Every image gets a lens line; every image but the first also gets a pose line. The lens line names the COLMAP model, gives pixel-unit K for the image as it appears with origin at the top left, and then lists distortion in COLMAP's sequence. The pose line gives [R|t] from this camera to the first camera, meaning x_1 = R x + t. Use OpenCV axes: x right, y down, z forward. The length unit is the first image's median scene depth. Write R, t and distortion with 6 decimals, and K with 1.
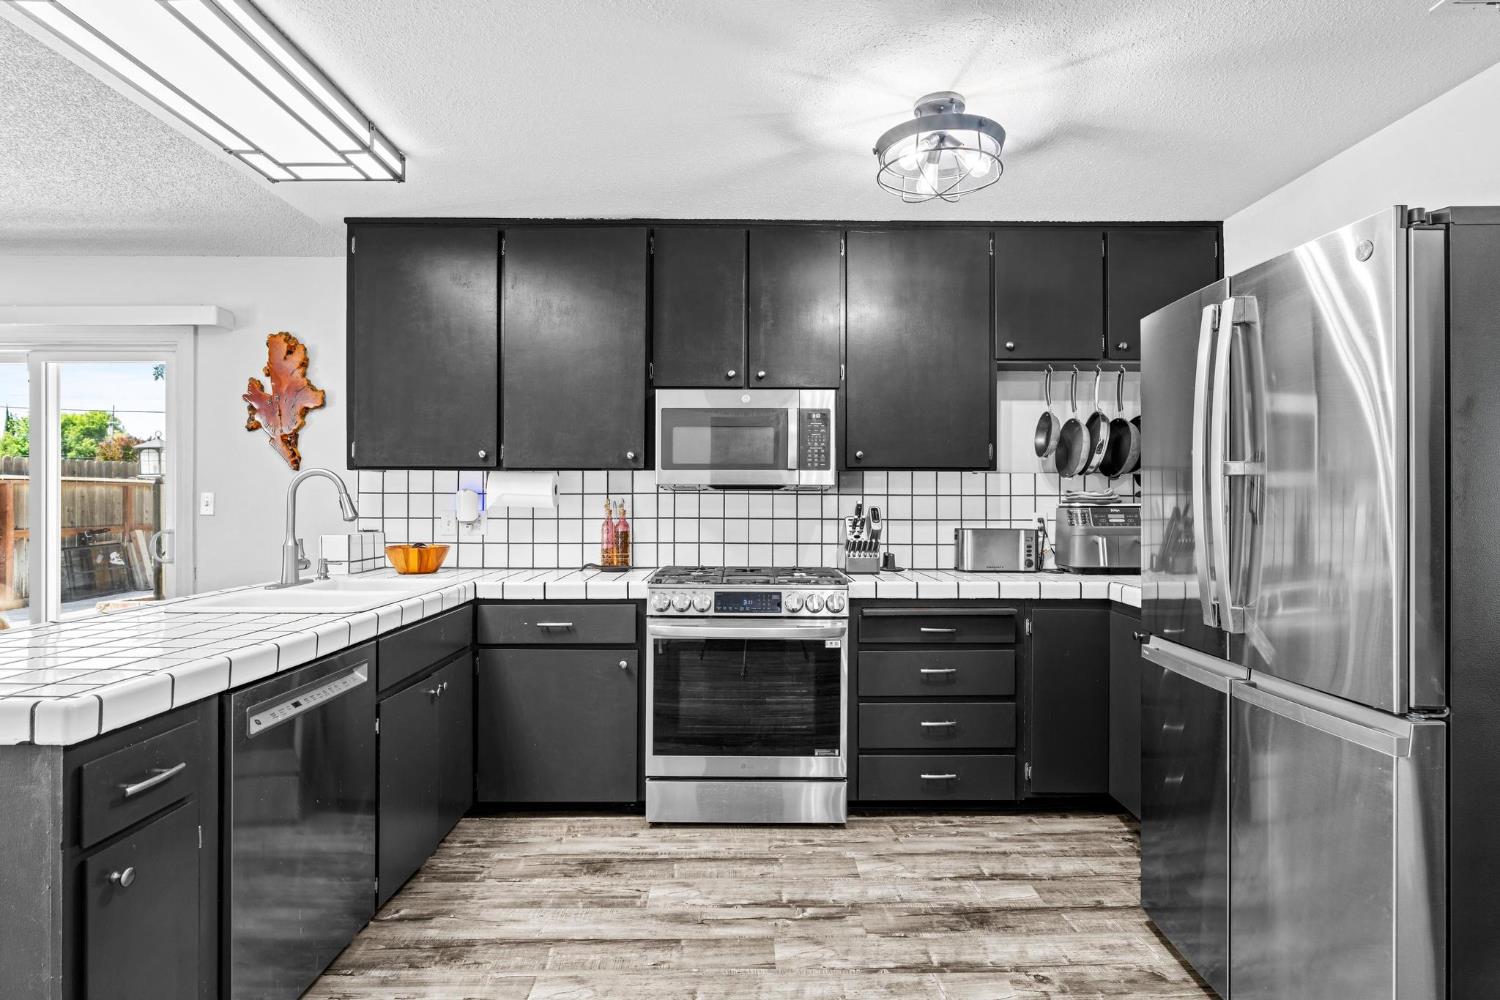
lens RADIAL K [[792.5, 0, 753.9], [0, 792.5, 498.6], [0, 0, 1]] dist [0.000489, 0.000327]
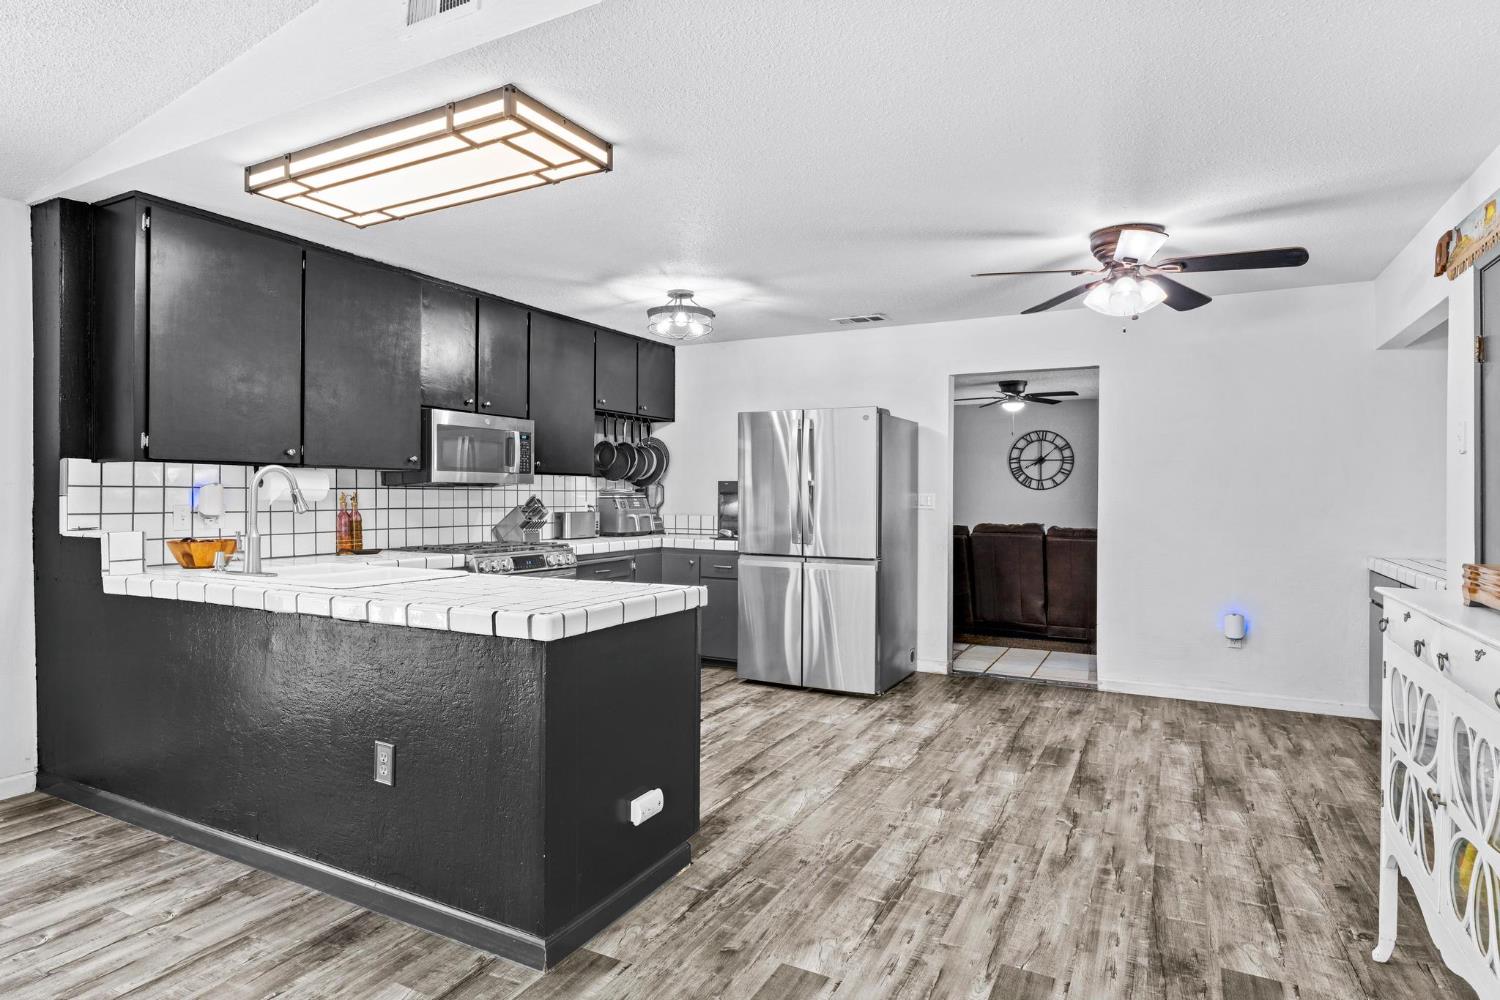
lens RADIAL K [[792.5, 0, 696.7], [0, 792.5, 489.4], [0, 0, 1]] dist [0.000489, 0.000327]
pose [[0.529728, 0.004123, 0.848158, -0.961269], [0.001094, 0.999984, -0.005544, 0.002264], [-0.848167, 0.003864, 0.529715, -0.052019]]
